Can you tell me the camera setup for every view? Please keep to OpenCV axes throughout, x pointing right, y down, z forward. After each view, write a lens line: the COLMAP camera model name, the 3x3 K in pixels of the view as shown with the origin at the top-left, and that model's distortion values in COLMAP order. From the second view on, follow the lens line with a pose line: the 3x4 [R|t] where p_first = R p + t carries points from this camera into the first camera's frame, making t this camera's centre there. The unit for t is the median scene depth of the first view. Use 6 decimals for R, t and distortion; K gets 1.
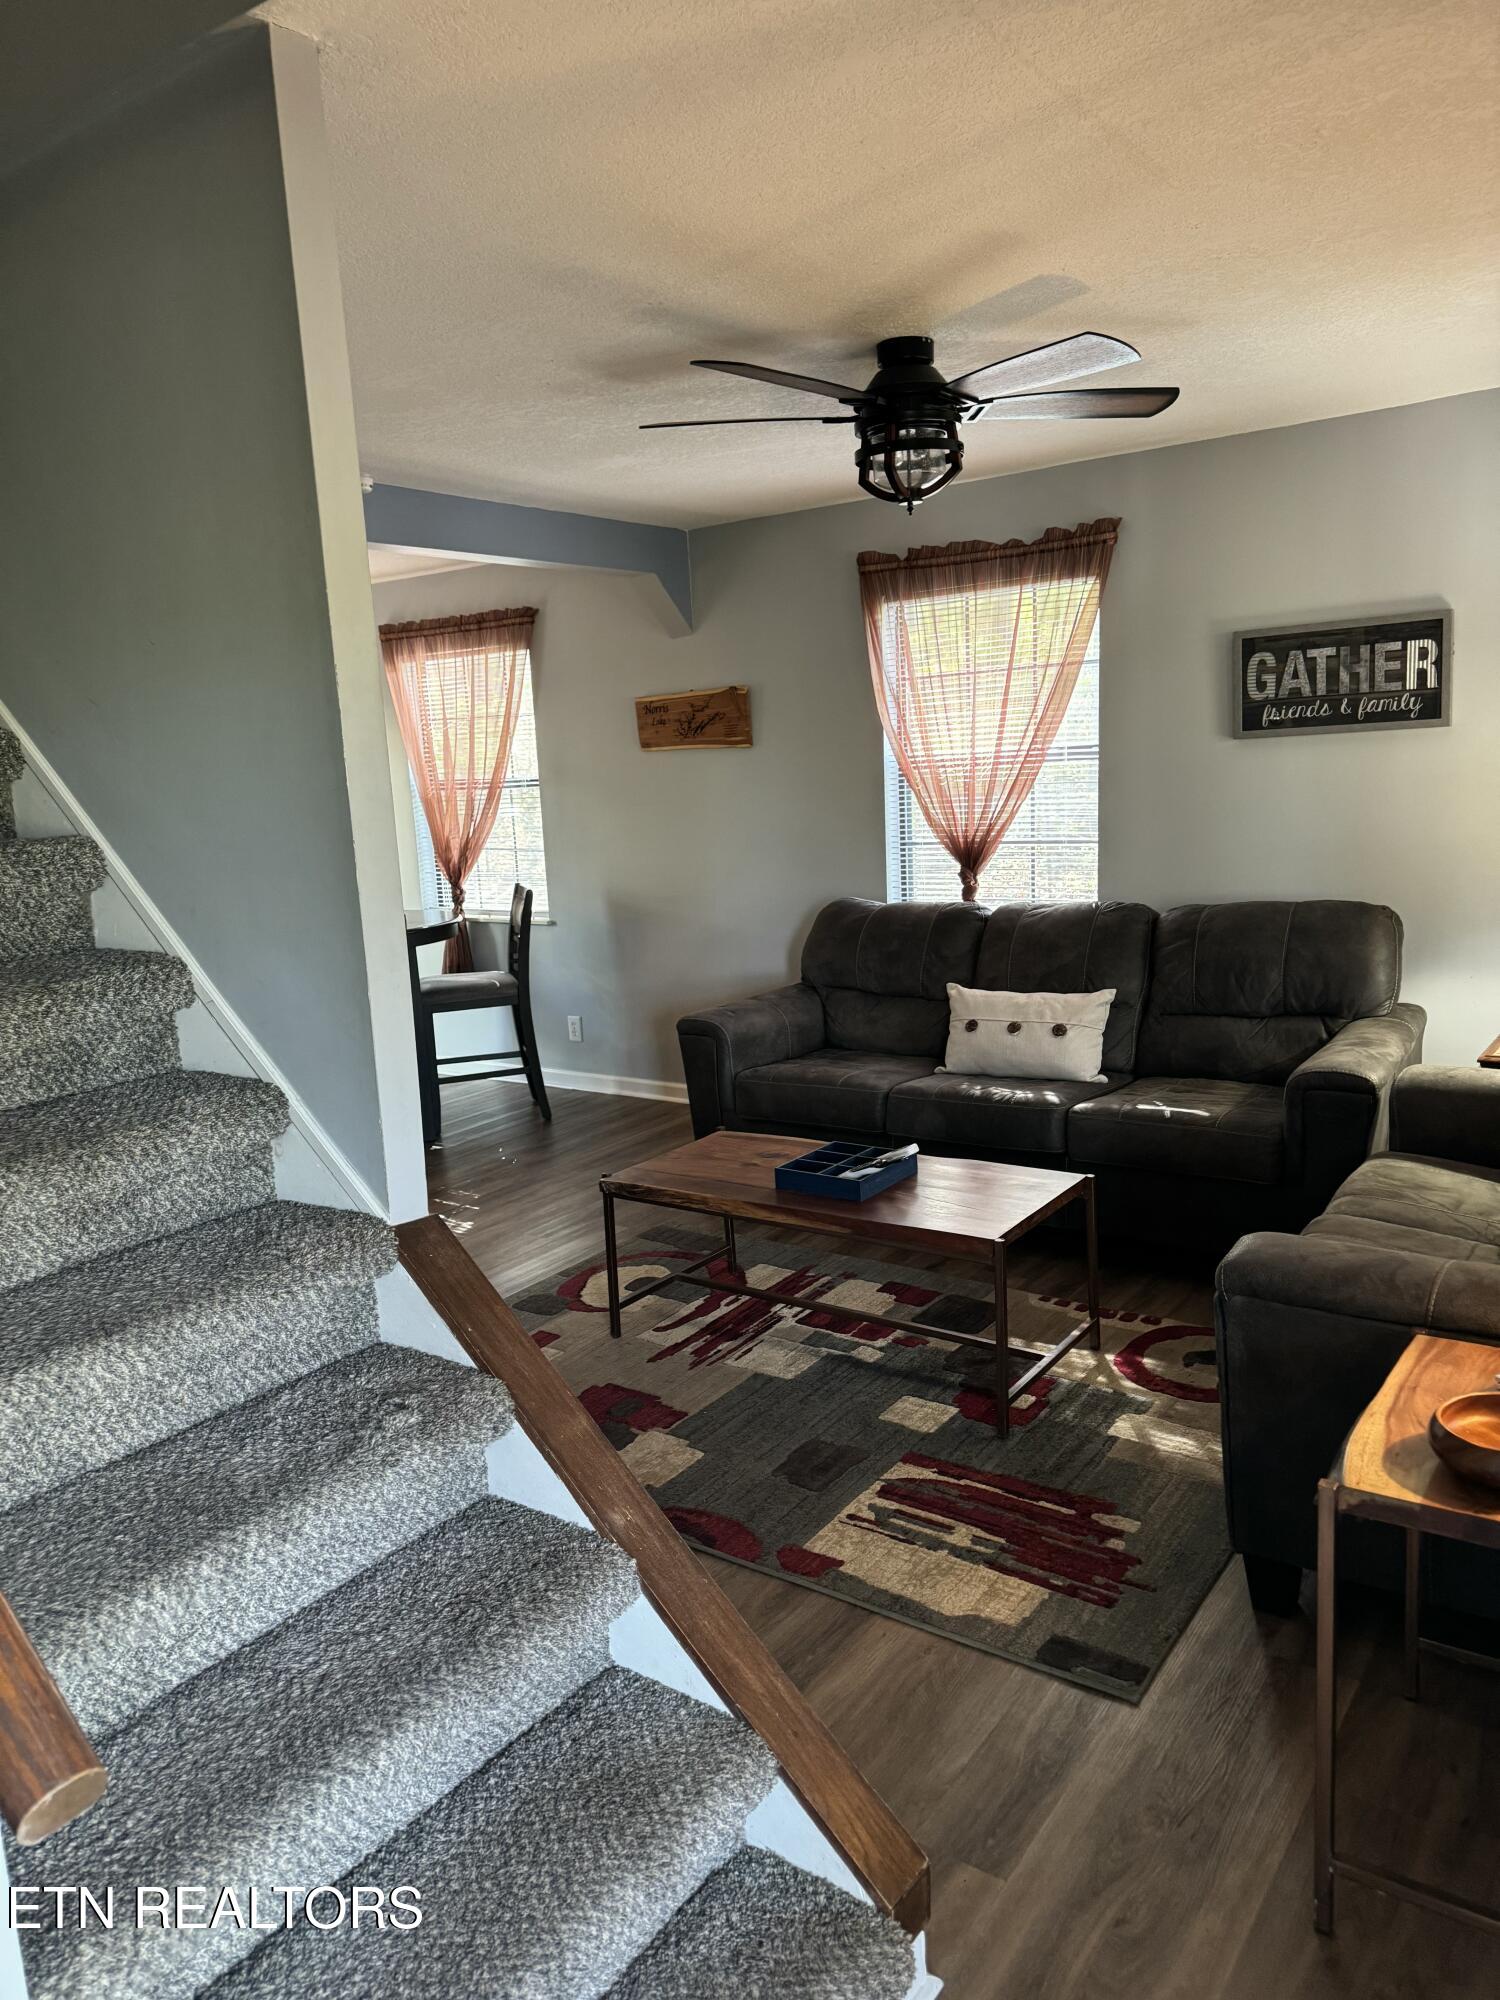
lens RADIAL K [[1414.4, 0, 757.6], [0, 1414.4, 994.9], [0, 0, 1]] dist [0.189065, -0.242339]
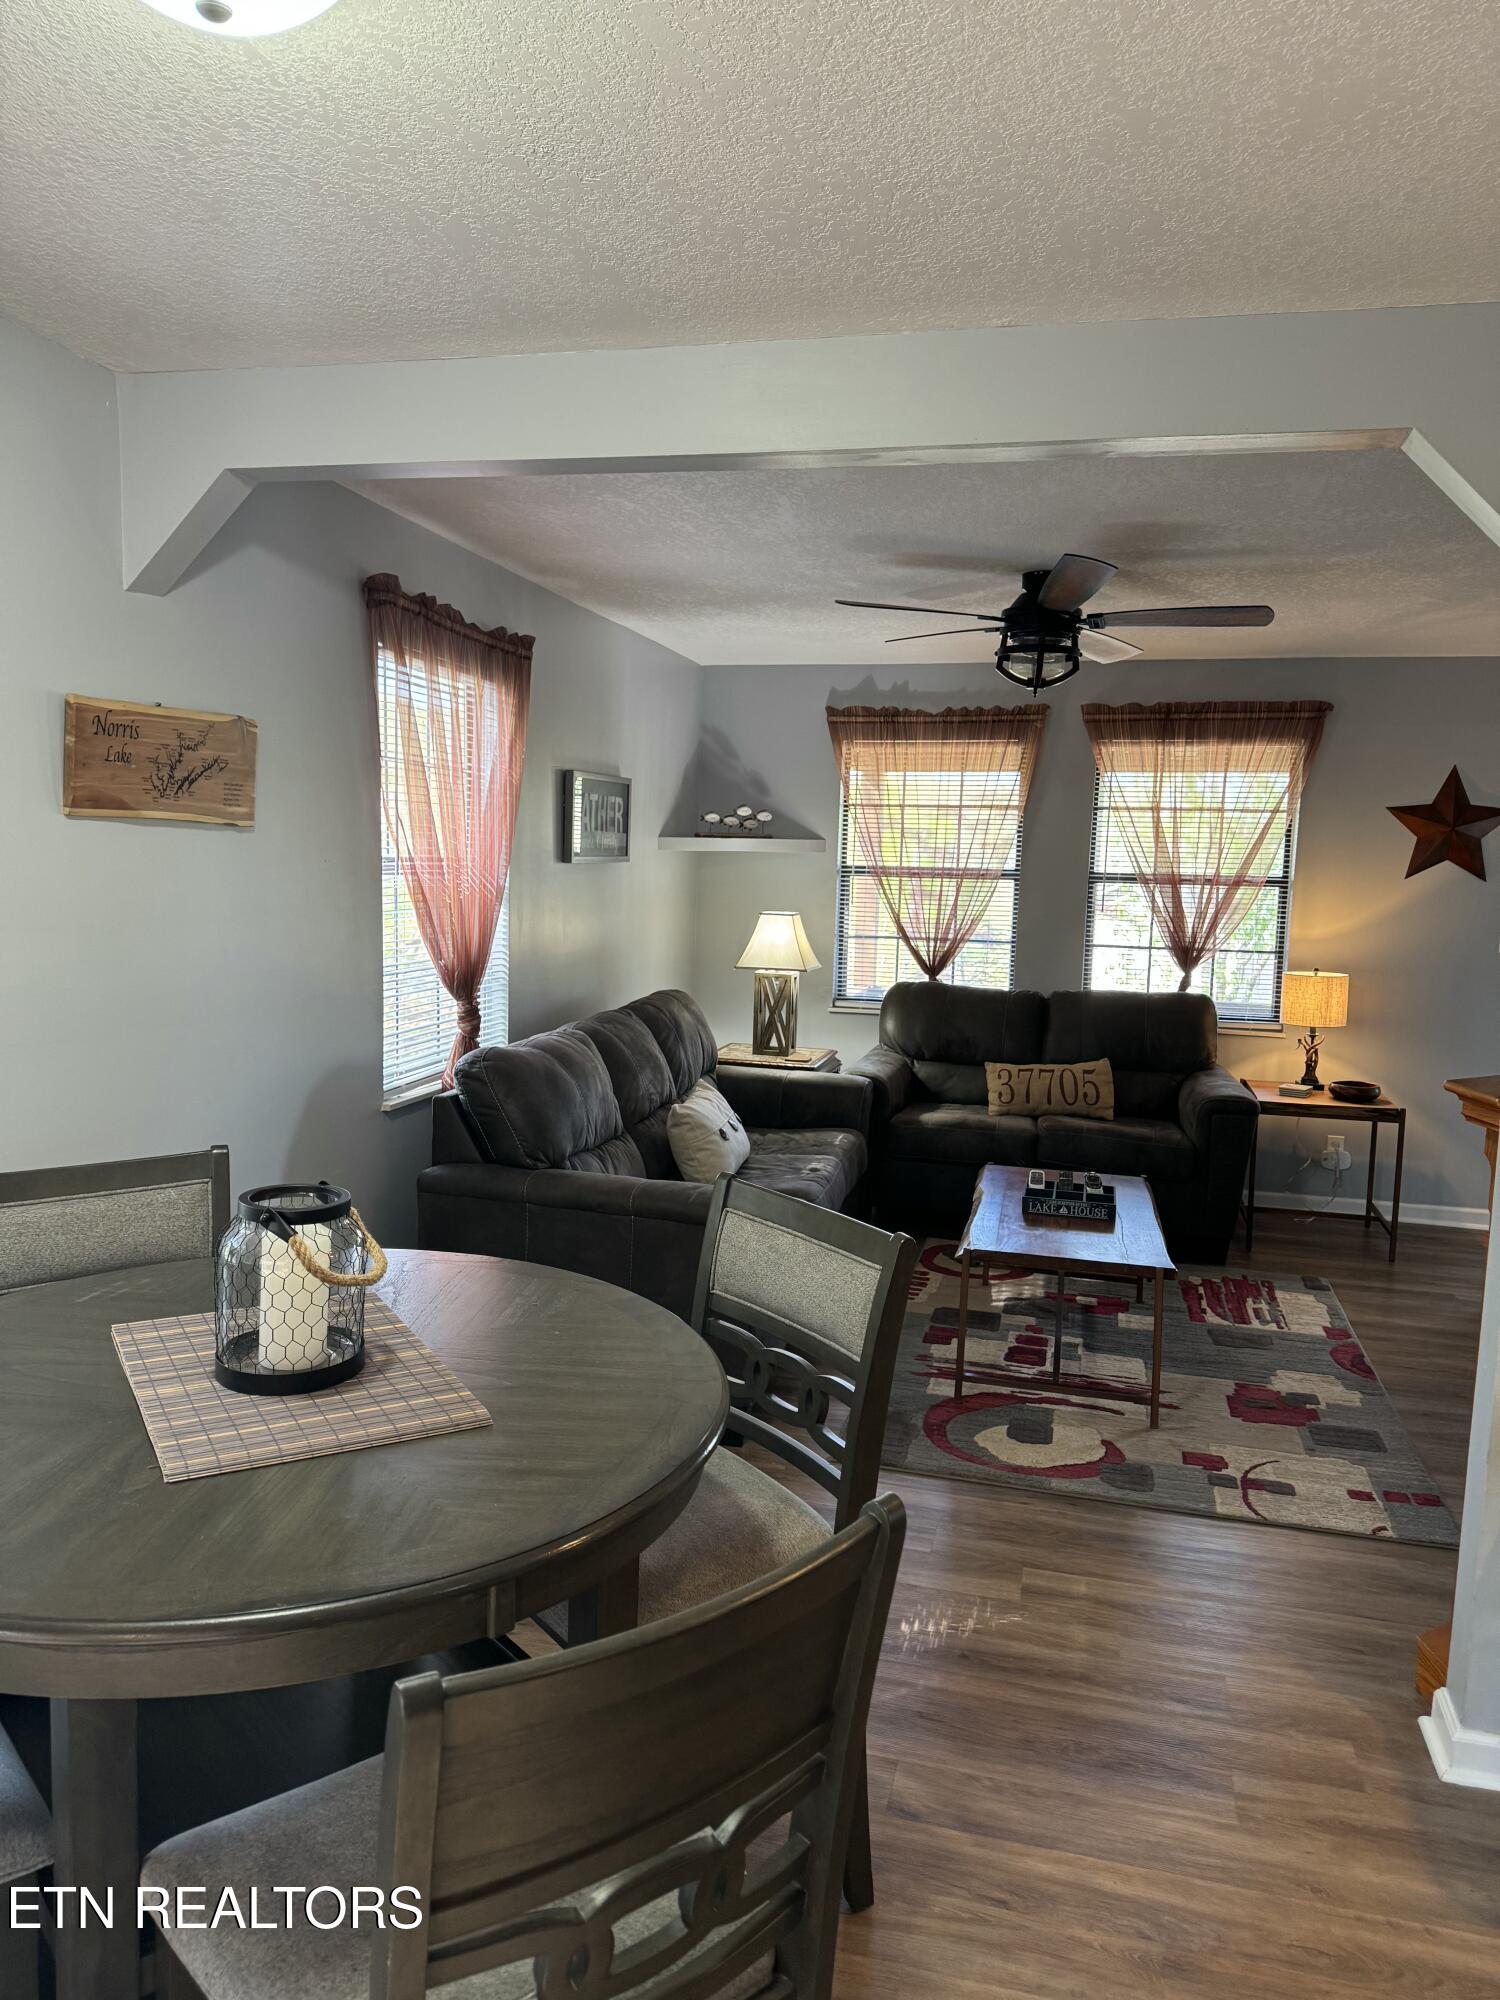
lens RADIAL K [[1398.1, 0, 737.5], [0, 1398.1, 1003.0], [0, 0, 1]] dist [0.185571, -0.395989]
pose [[-0.369543, -0.057914, 0.927407, -0.908181], [0.141103, 0.982984, 0.117610, -0.219716], [-0.918438, 0.174322, -0.355083, 1.567306]]
